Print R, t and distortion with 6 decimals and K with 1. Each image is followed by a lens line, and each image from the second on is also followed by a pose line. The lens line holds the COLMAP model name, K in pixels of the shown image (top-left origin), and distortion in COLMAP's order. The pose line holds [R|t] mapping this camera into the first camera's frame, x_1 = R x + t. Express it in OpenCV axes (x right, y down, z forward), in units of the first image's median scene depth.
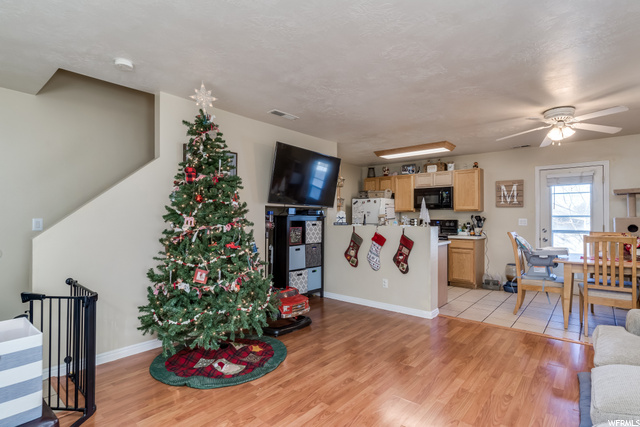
lens RADIAL K [[324.3, 0, 318.3], [0, 324.3, 214.8], [0, 0, 1]] dist [-0.004725, 0.001803]
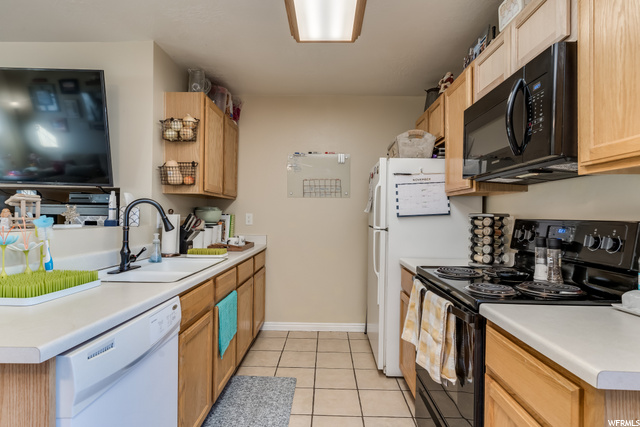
lens RADIAL K [[324.3, 0, 318.3], [0, 324.3, 214.8], [0, 0, 1]] dist [-0.004725, 0.001803]
pose [[0.631104, 0.005706, -0.775678, 0.509429], [-0.003884, 0.999984, 0.004196, 0.012626], [0.775689, 0.000364, 0.631115, 0.838457]]
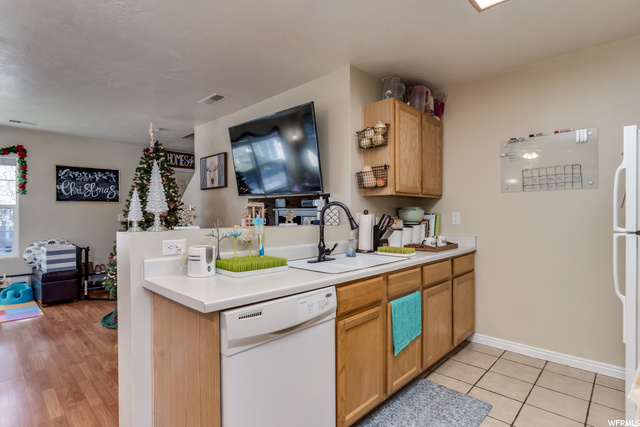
lens RADIAL K [[324.3, 0, 318.3], [0, 324.3, 214.8], [0, 0, 1]] dist [-0.004725, 0.001803]
pose [[-0.057567, 0.001551, -0.998340, 0.533534], [0.014291, 0.999898, 0.000730, 0.013406], [0.998239, -0.014226, -0.057583, 0.913981]]
